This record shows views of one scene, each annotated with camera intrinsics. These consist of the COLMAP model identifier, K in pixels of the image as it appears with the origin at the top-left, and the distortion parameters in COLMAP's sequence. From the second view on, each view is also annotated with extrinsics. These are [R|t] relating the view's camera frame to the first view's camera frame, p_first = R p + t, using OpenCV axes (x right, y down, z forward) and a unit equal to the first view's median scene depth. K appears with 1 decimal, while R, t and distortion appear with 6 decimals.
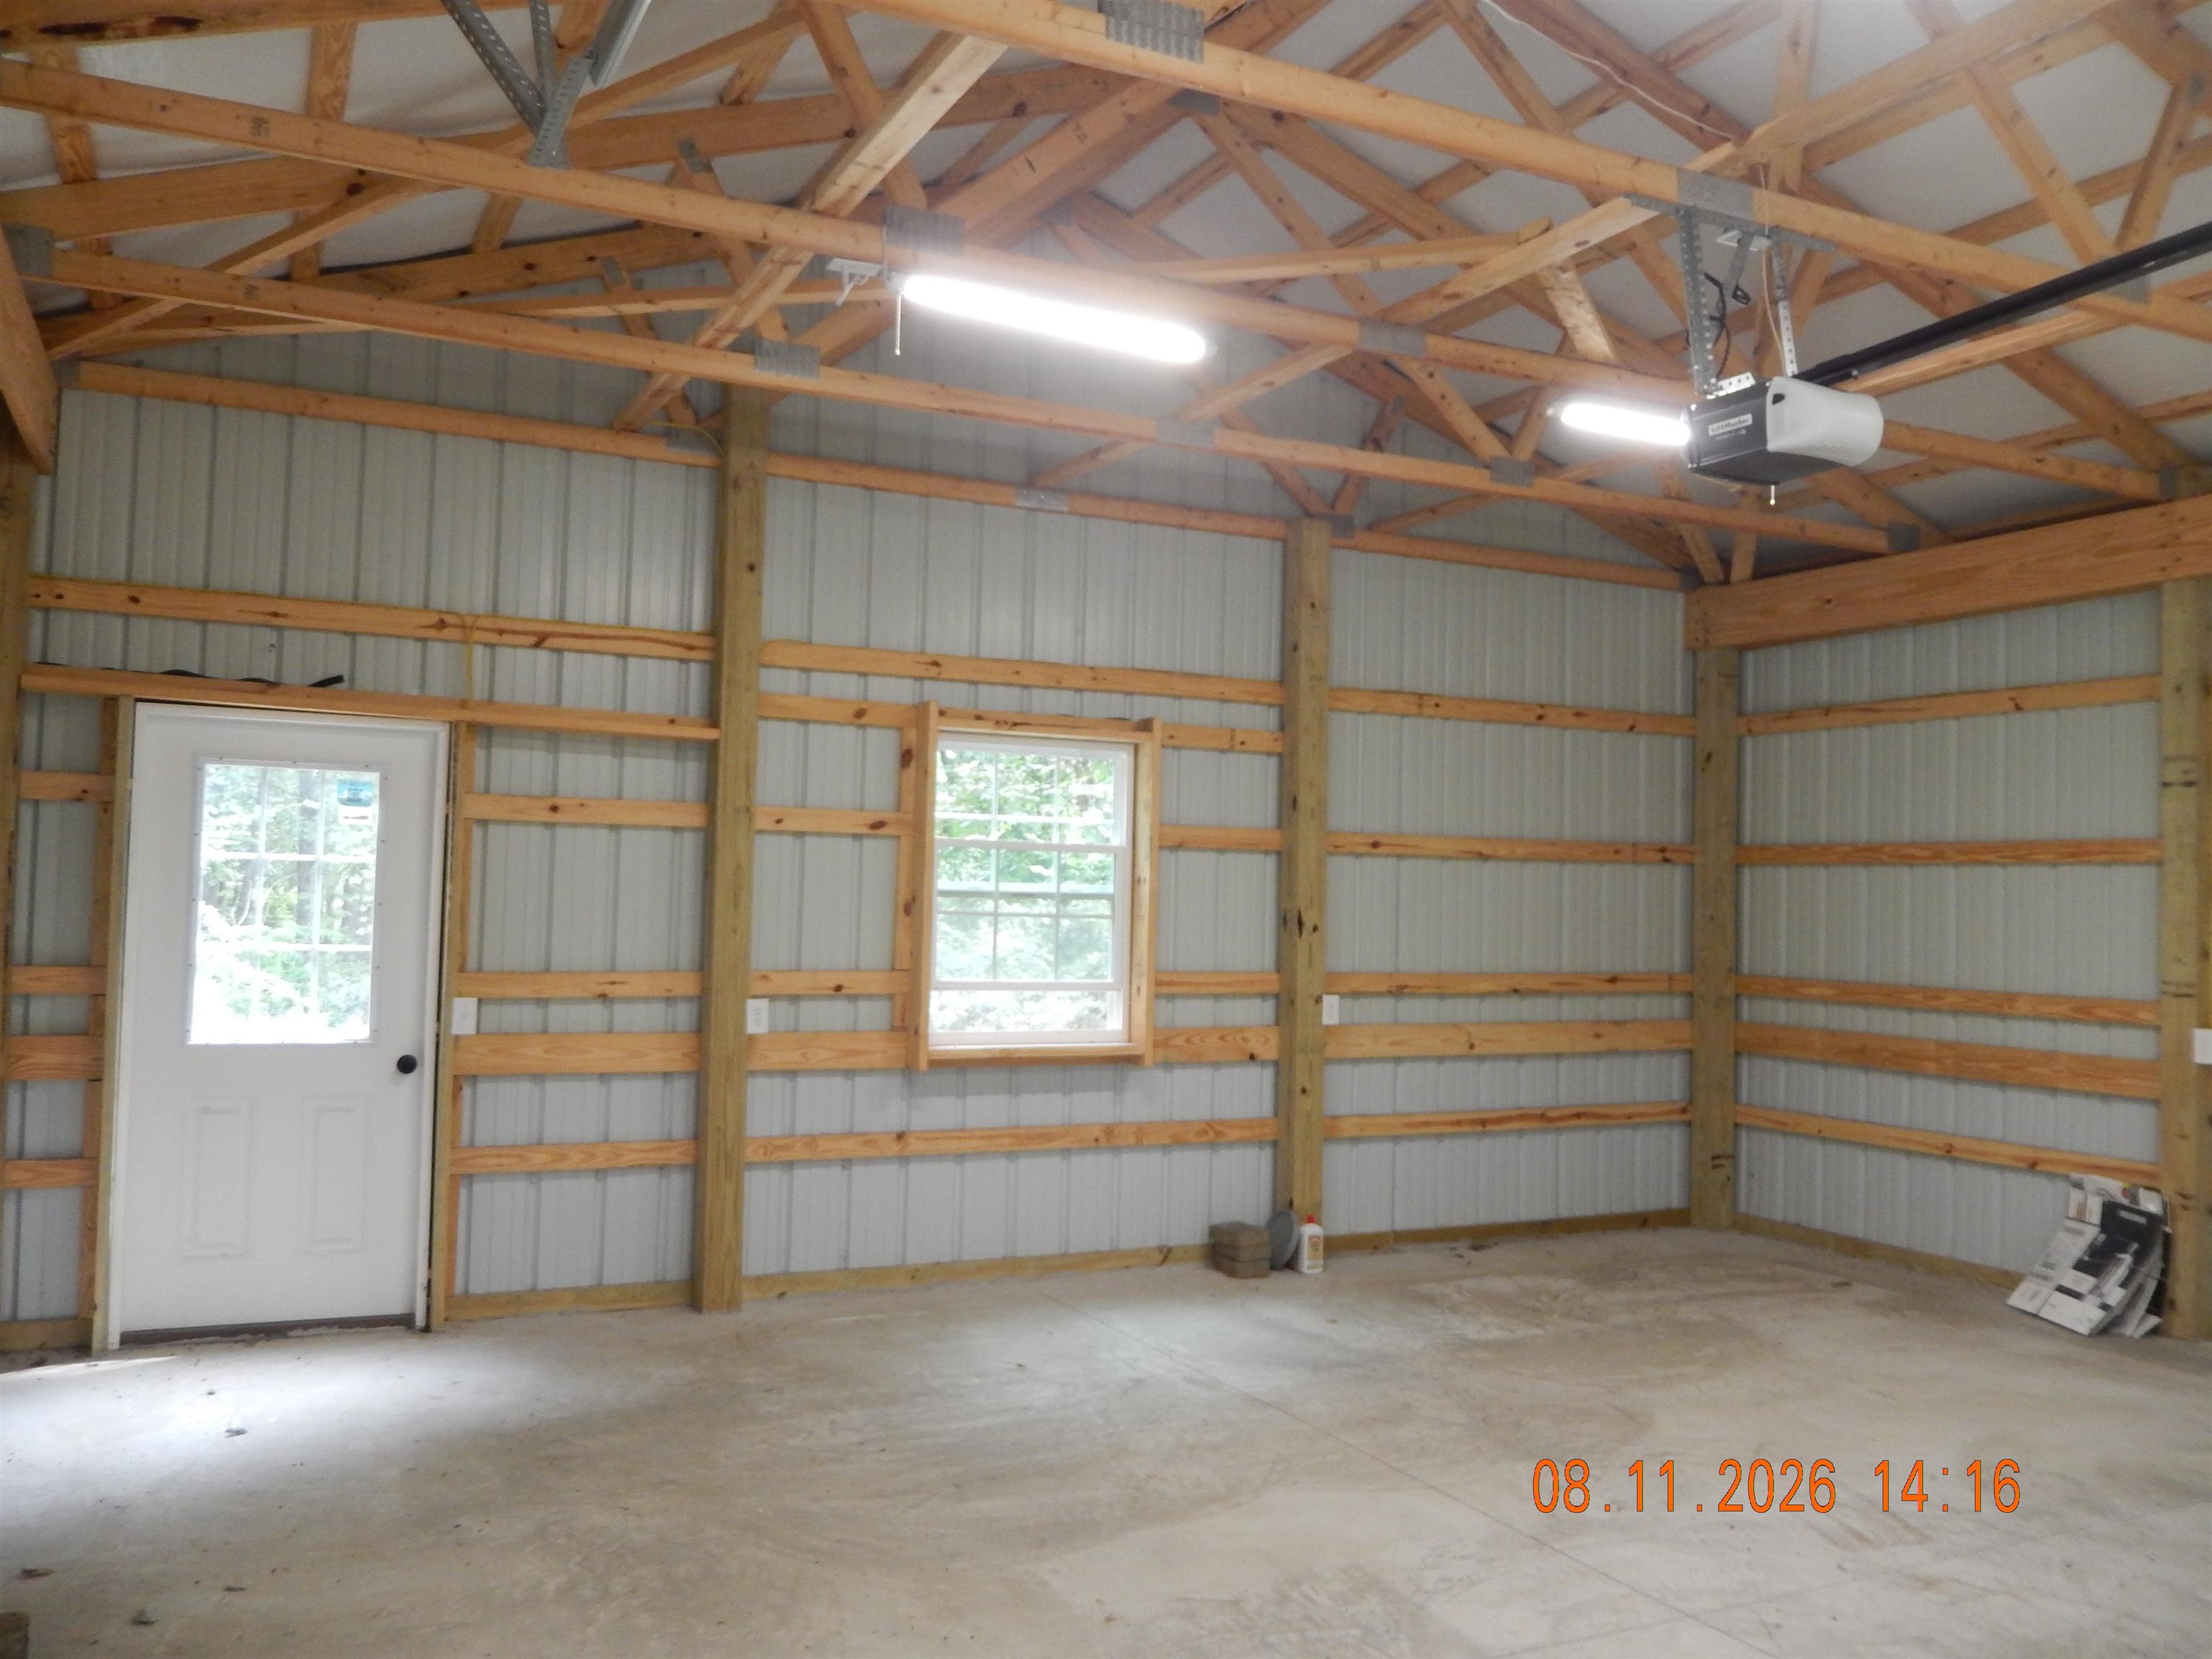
lens RADIAL K [[1793.3, 0, 1113.4], [0, 1793.3, 877.2], [0, 0, 1]] dist [-0.030857, 0.003655]
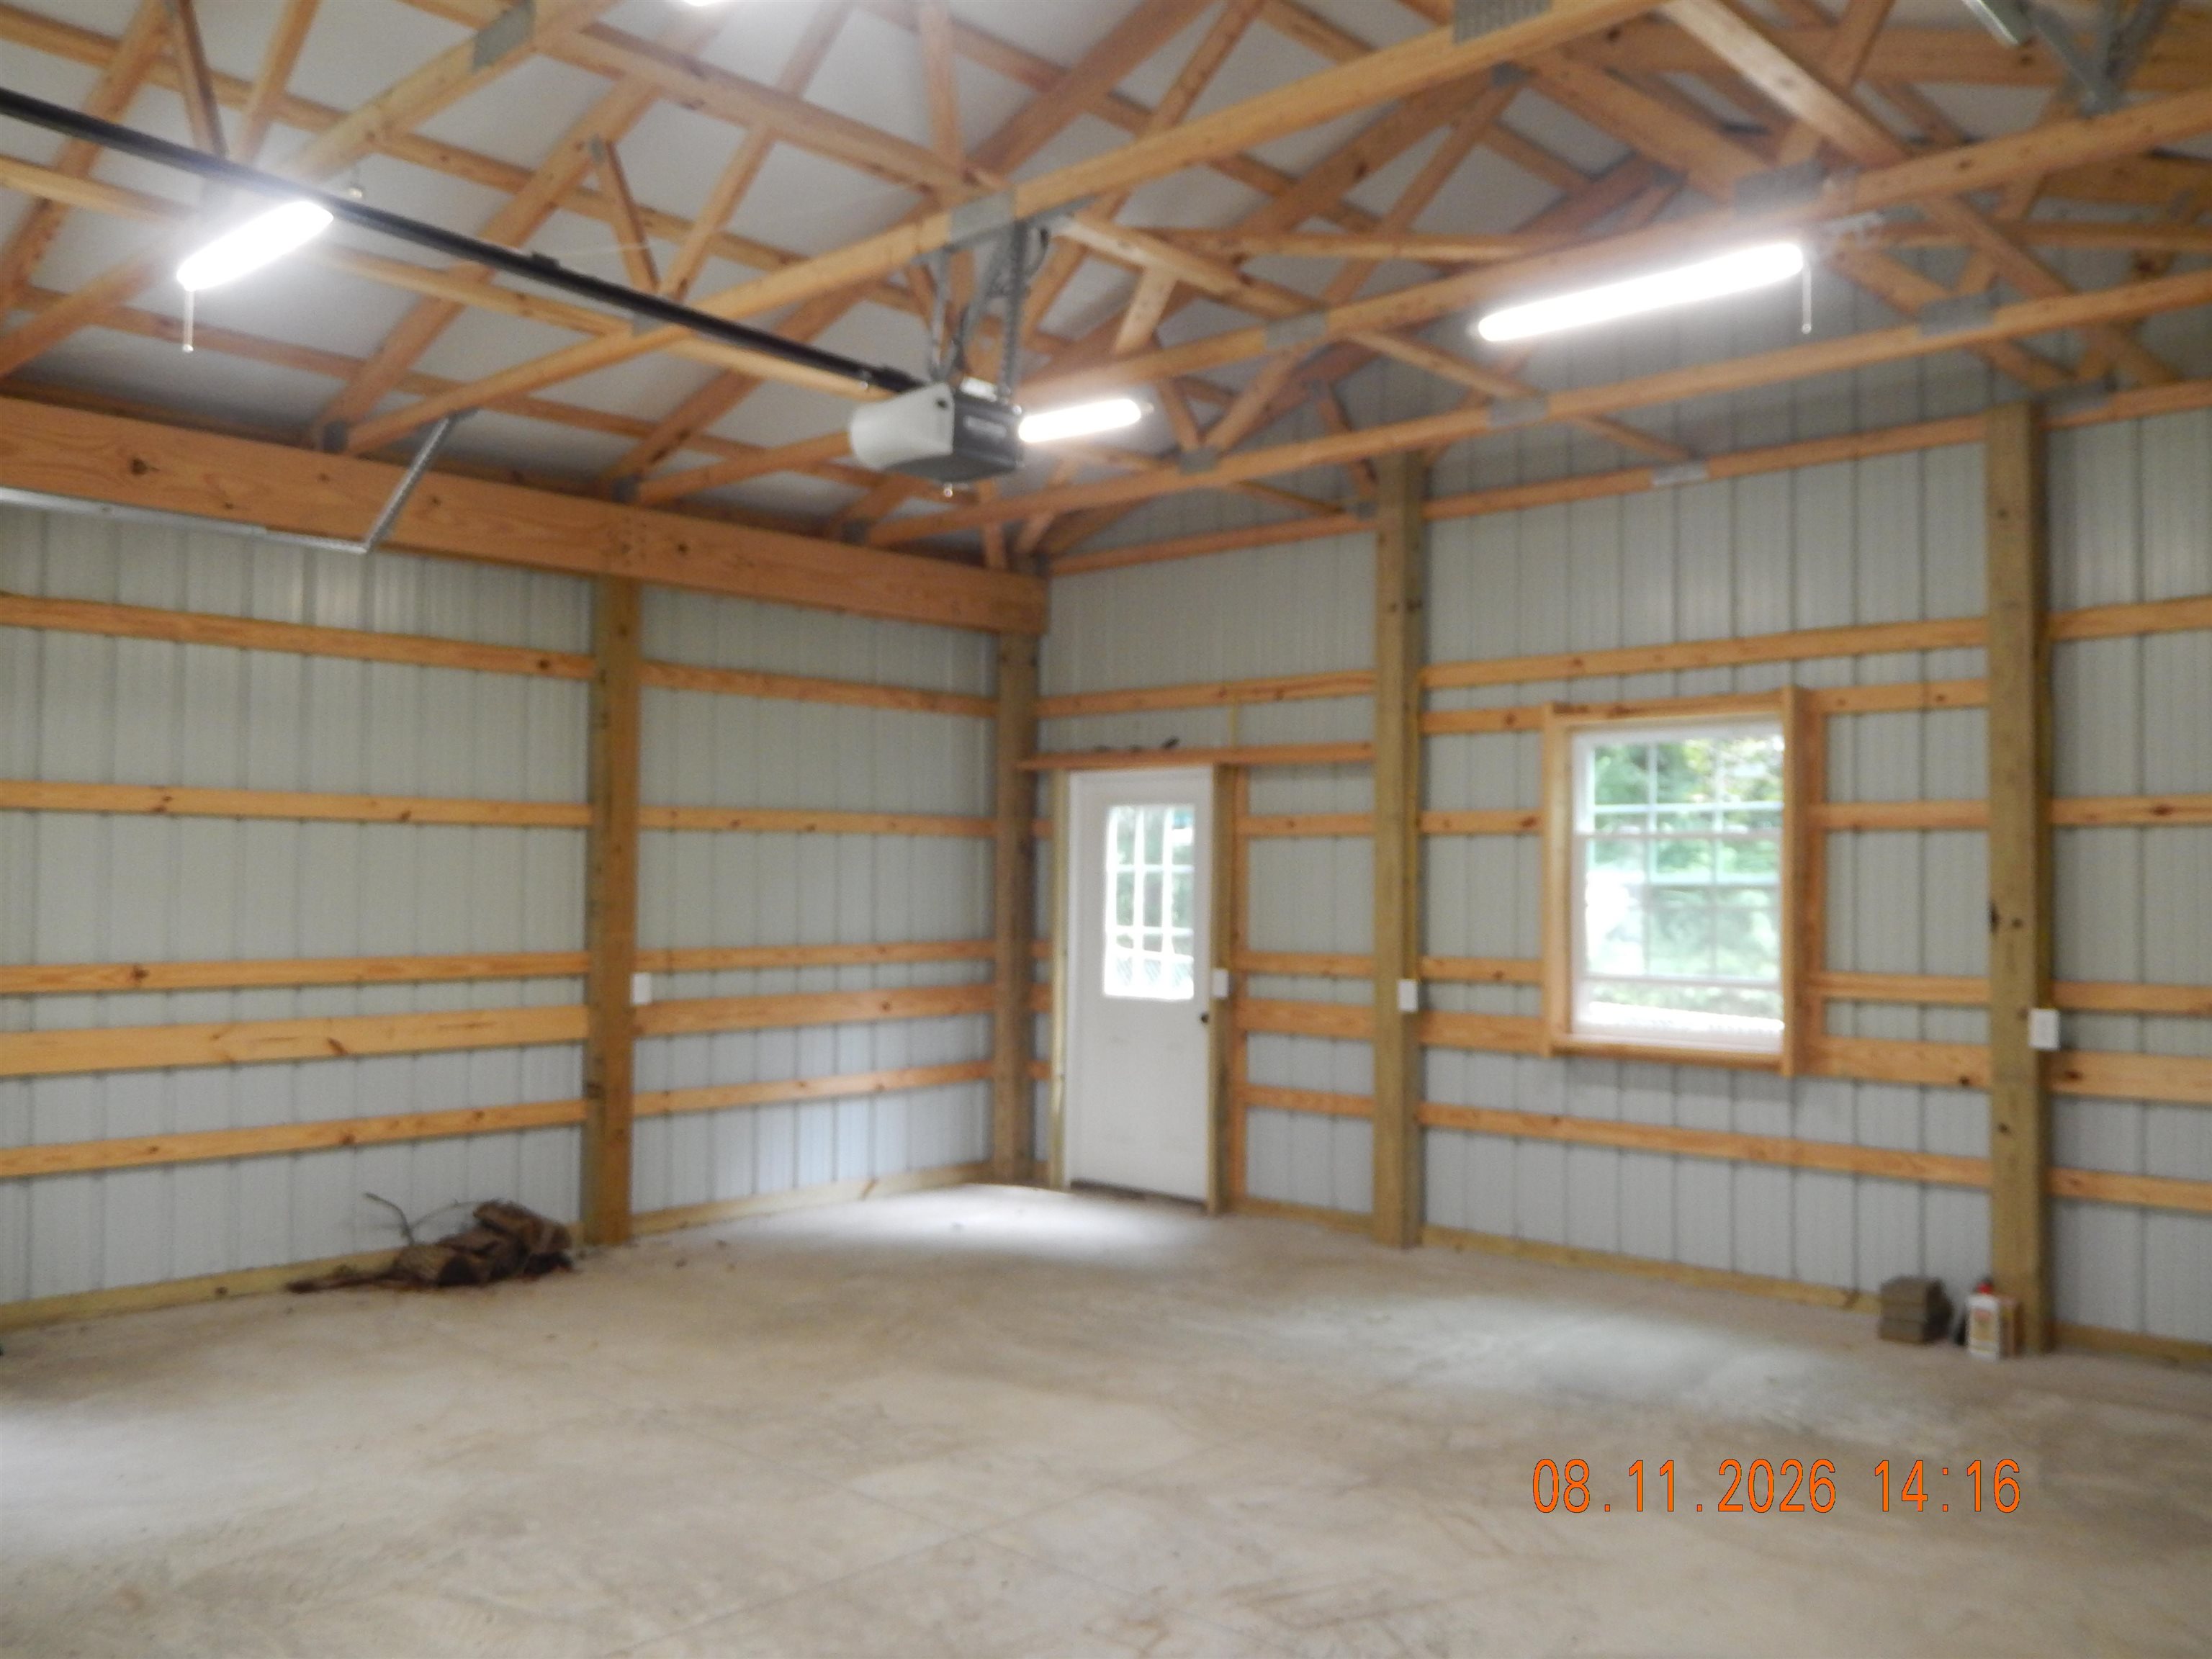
lens RADIAL K [[1793.3, 0, 1113.4], [0, 1793.3, 877.2], [0, 0, 1]] dist [-0.030857, 0.003655]
pose [[0.360838, -0.024028, -0.932319, 0.814454], [0.010812, 0.999709, -0.021580, 0.024741], [0.932566, -0.002293, 0.360992, 0.411917]]
